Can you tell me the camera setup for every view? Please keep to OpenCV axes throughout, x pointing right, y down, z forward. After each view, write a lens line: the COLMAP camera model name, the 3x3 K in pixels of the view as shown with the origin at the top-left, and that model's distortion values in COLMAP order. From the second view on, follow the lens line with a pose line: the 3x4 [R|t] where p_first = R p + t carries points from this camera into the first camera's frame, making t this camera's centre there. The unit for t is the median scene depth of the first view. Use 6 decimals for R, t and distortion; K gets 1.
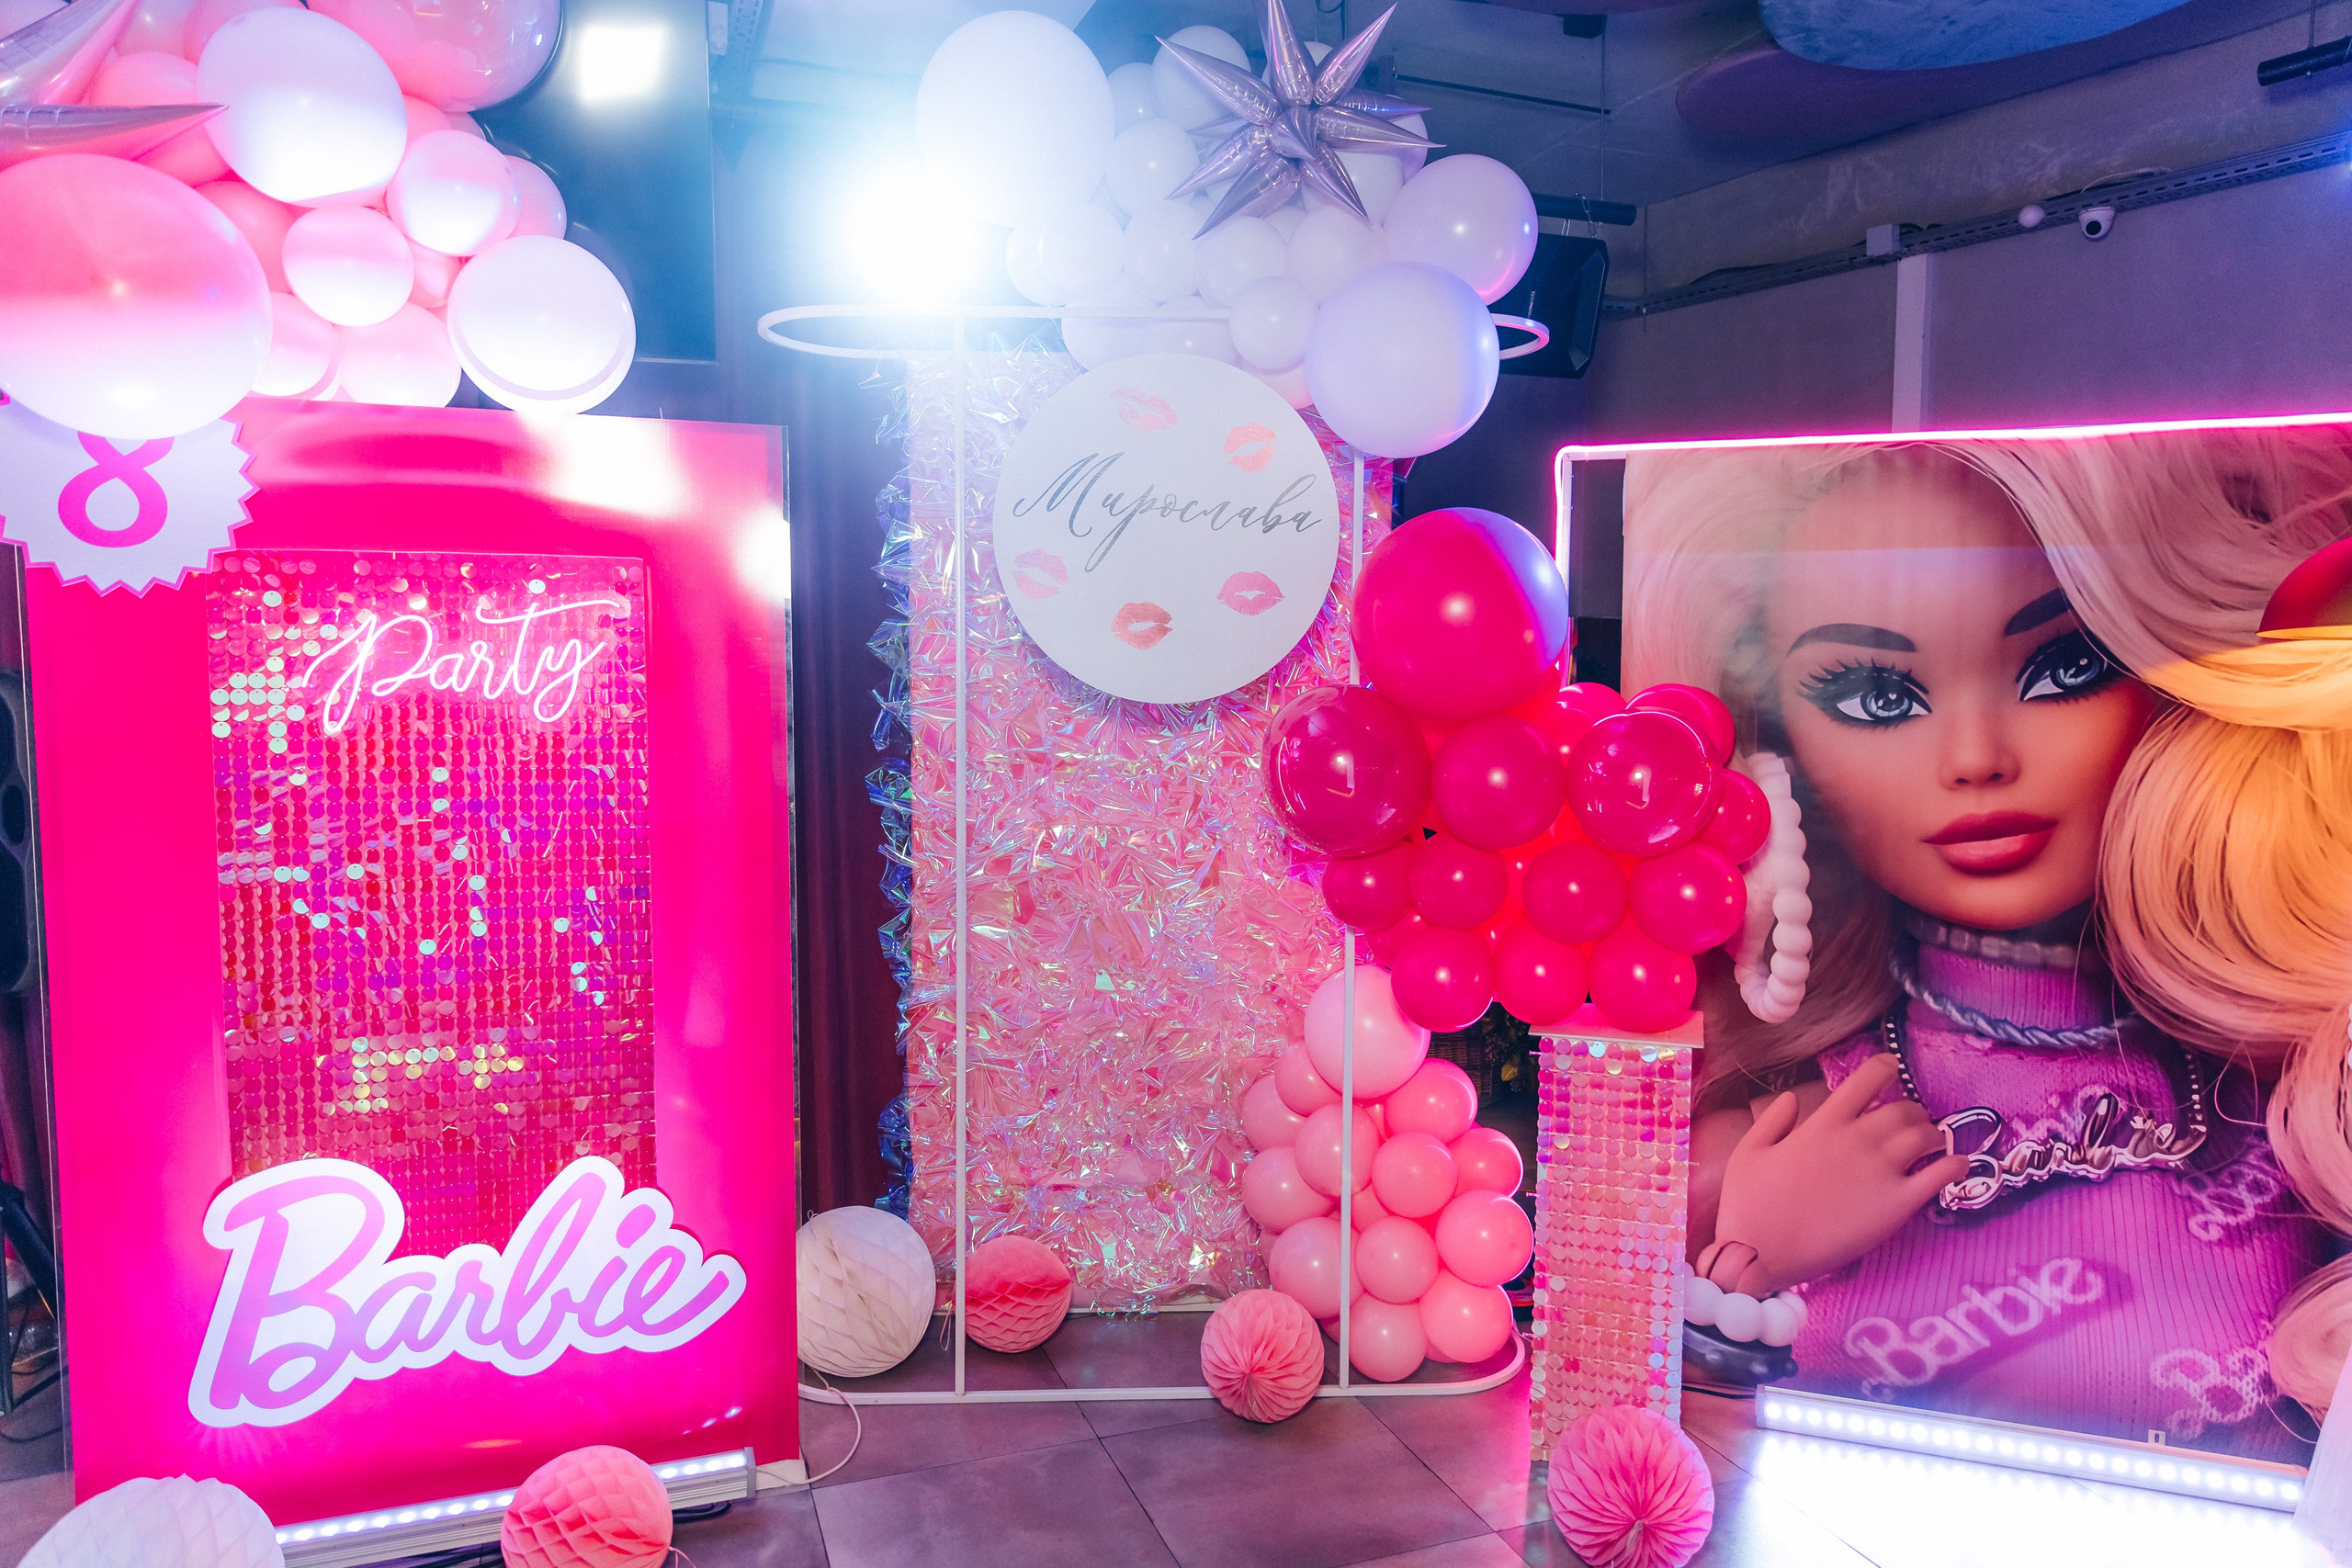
lens RADIAL K [[1579.3, 0, 1185.9], [0, 1579.3, 783.8], [0, 0, 1]] dist [0.008926, -0.003978]
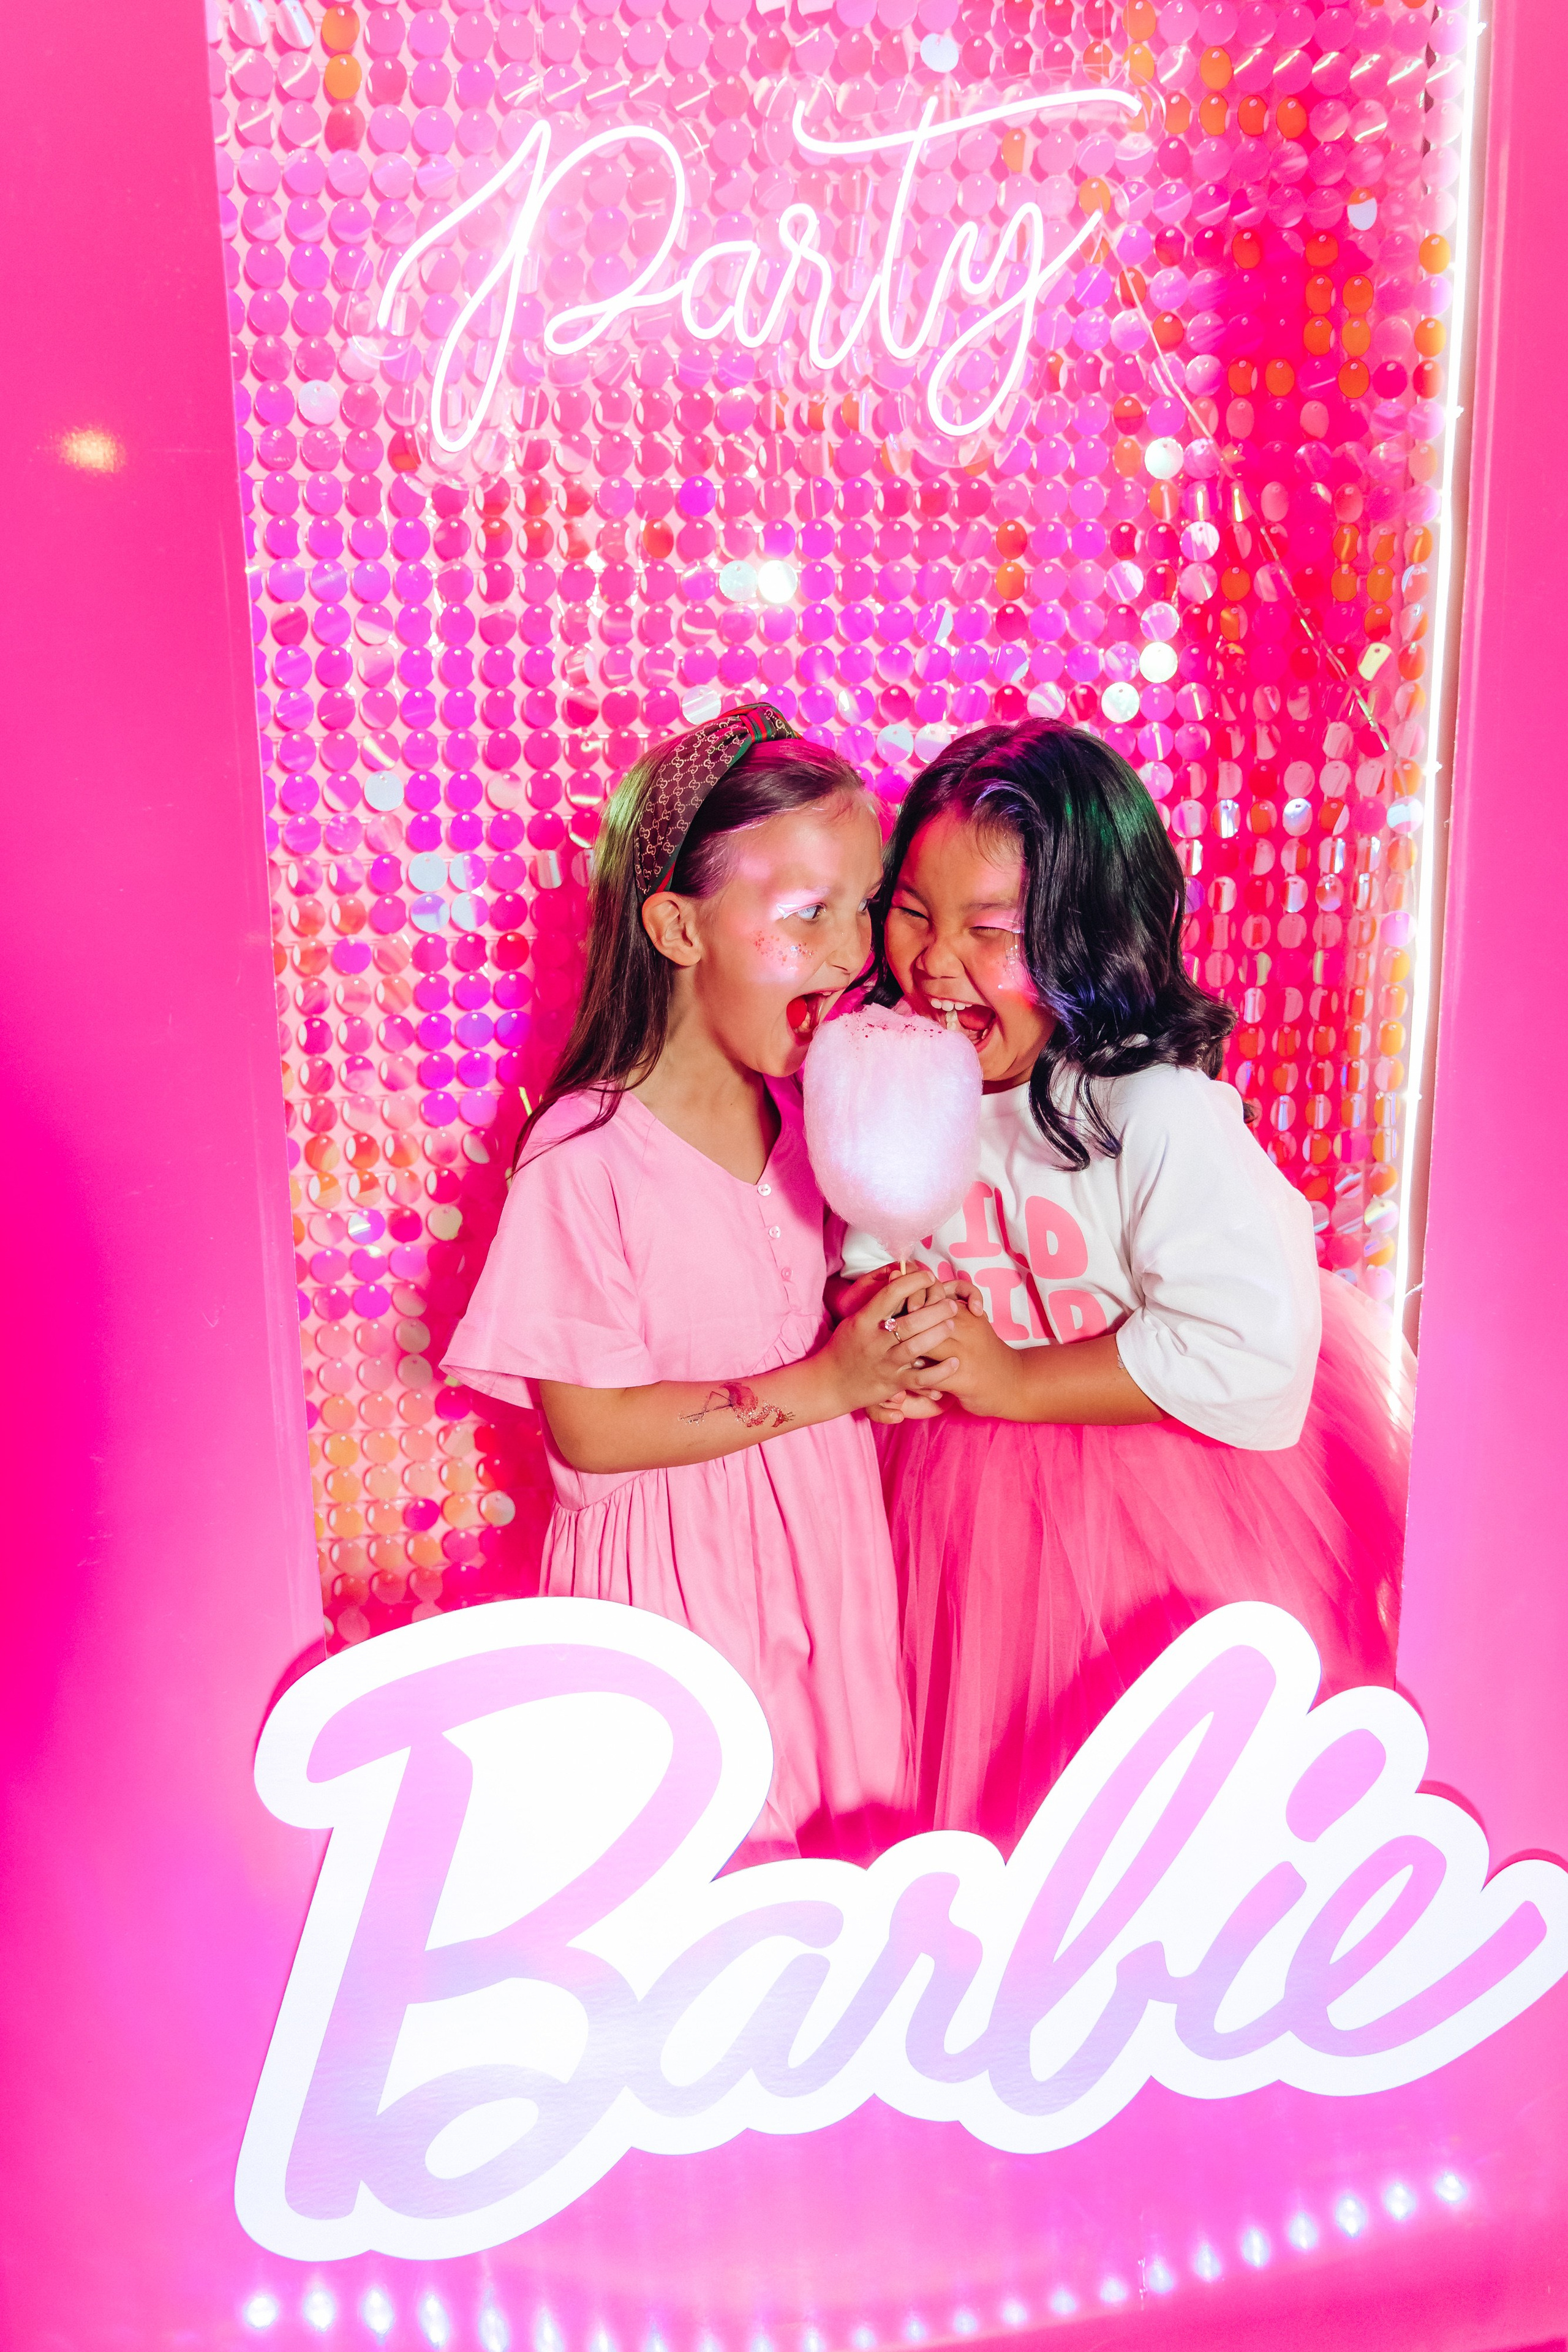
lens RADIAL K [[1807.6, 0, 749.5], [0, 1807.6, 1188.9], [0, 0, 1]] dist [-0.004057, 0.010515]
pose [[0.982776, 0.019774, -0.183742, -0.379218], [0.005432, 0.990738, 0.135677, 0.083638], [0.184723, -0.134338, 0.973566, 0.555872]]
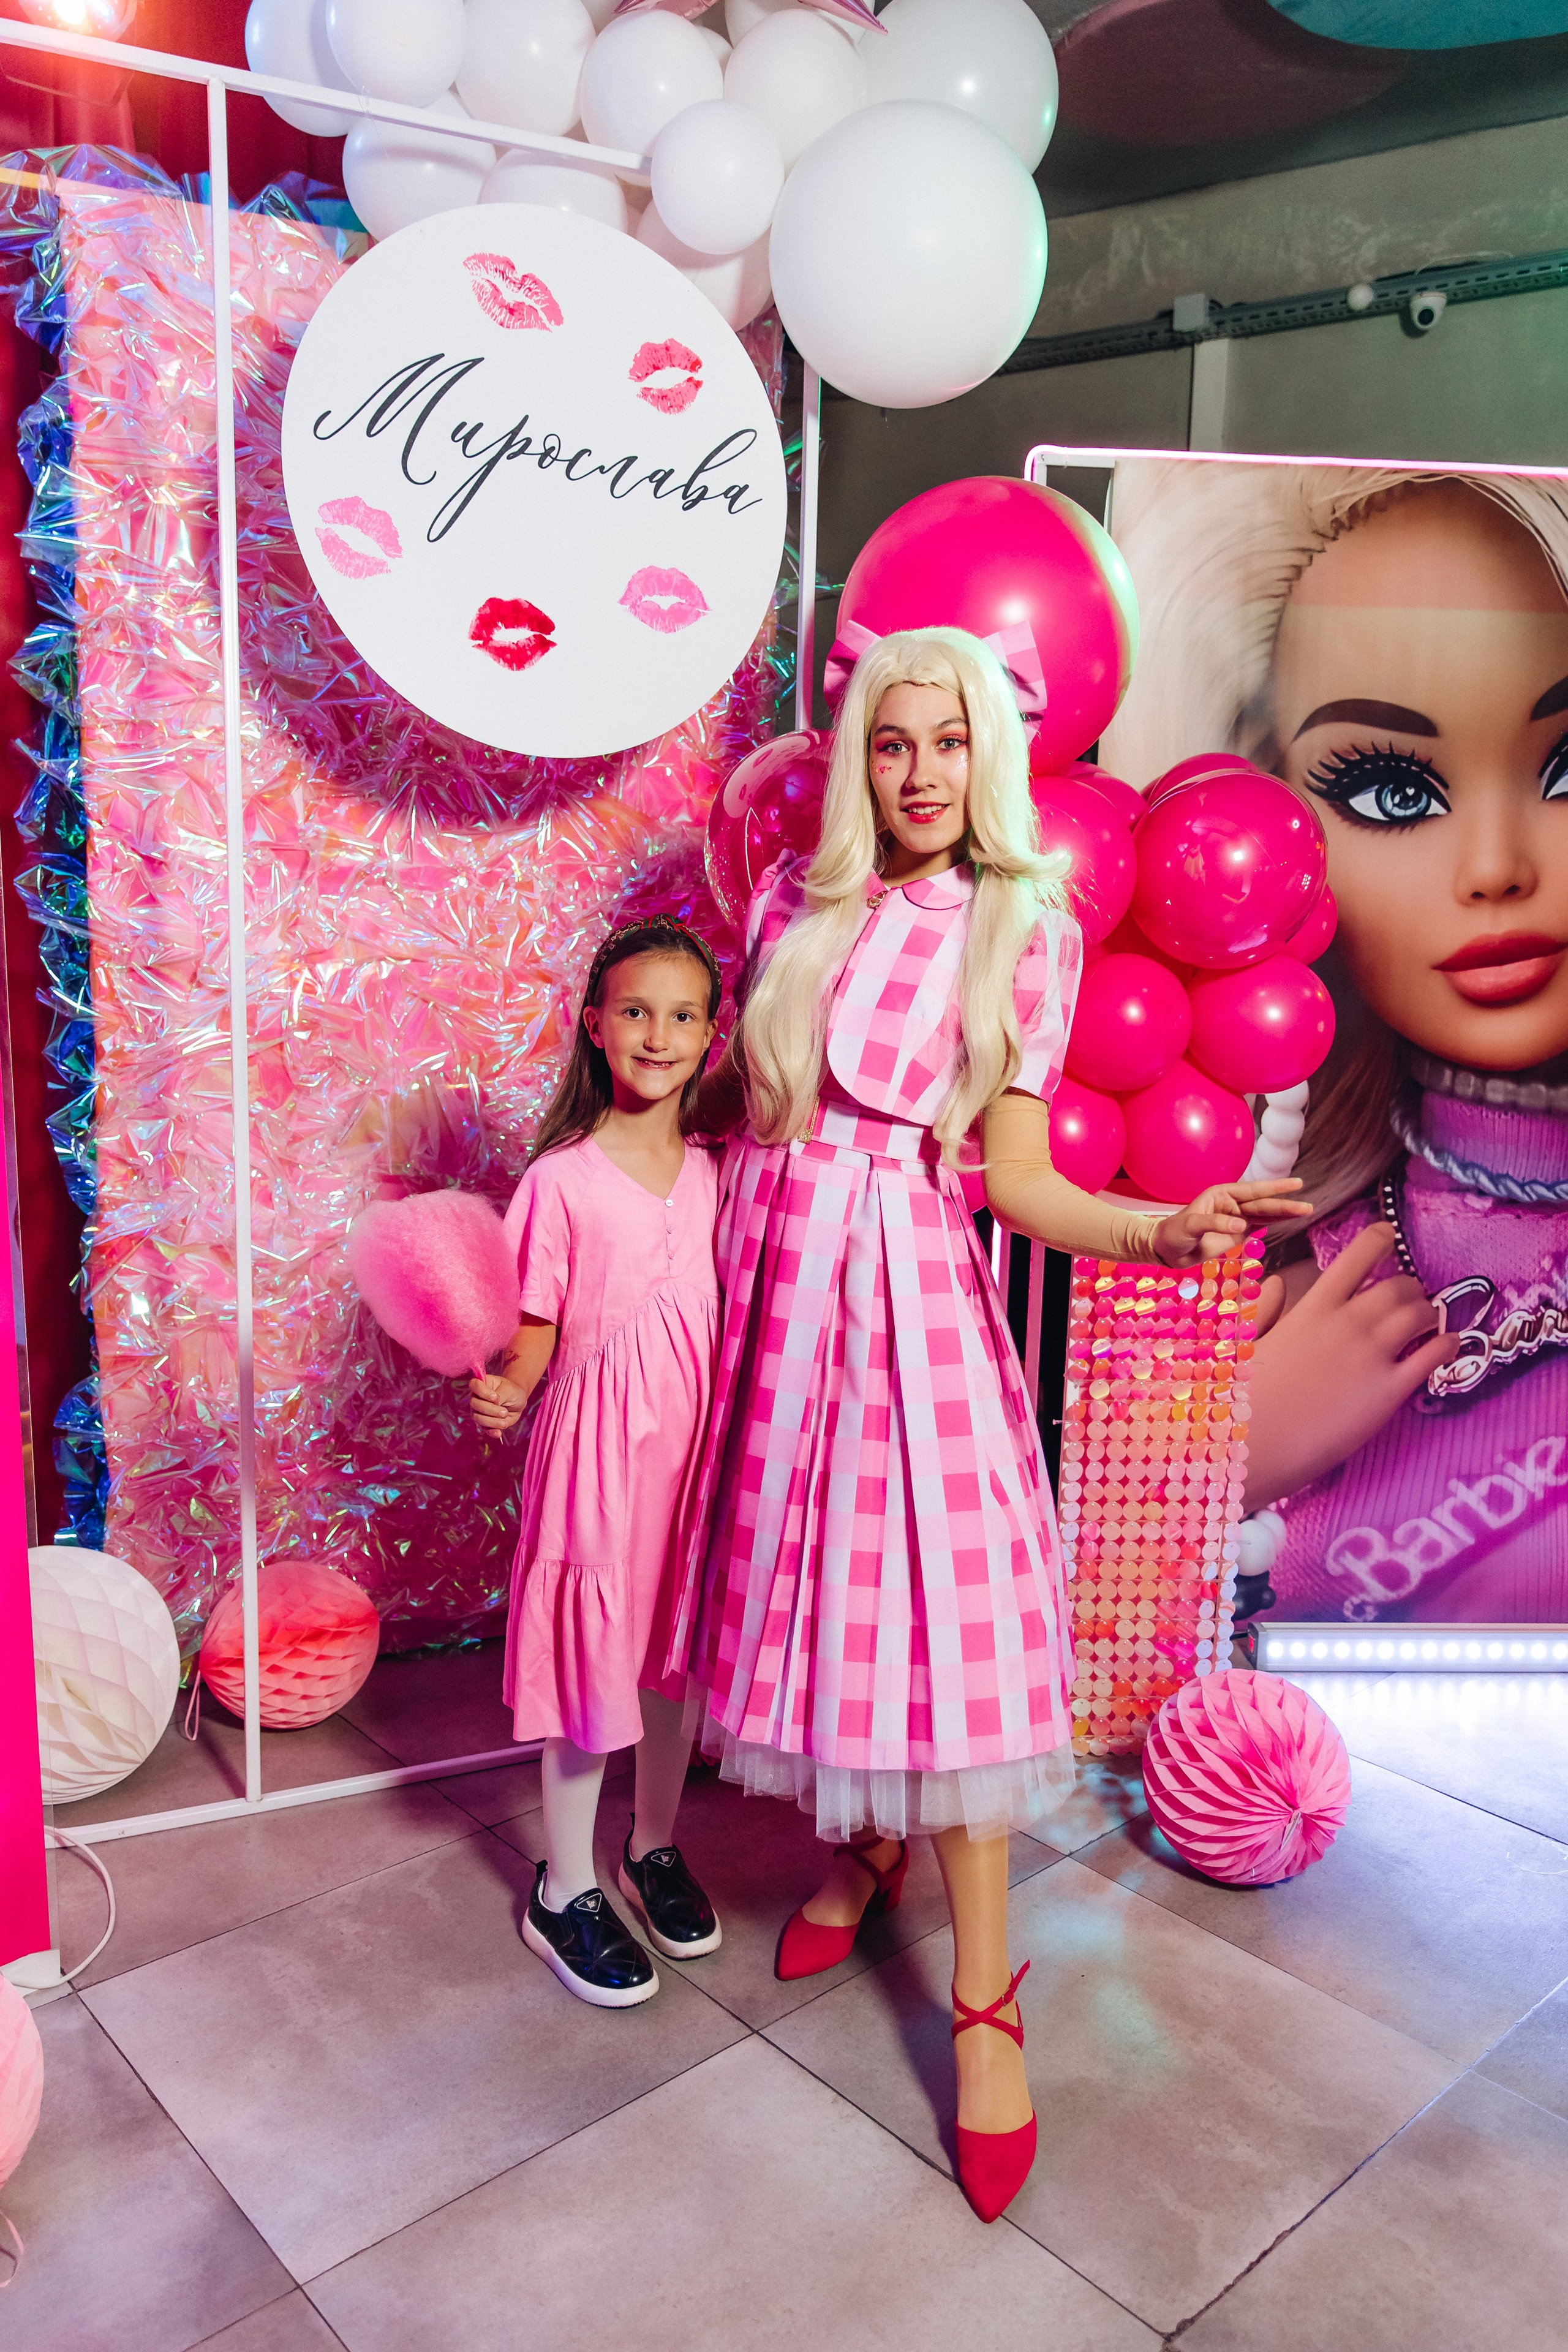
lens RADIAL K [[1711.0, 0, 774.7], [0, 1711.0, 1183.8], [0, 0, 1]] dist [-0.019712, 0.014143]
pose [[0.928514, -0.042453, 0.368864, -0.207891], [0.009802, 0.995899, 0.089944, 0.068396], [-0.371169, -0.079898, 0.925121, 0.292647]]
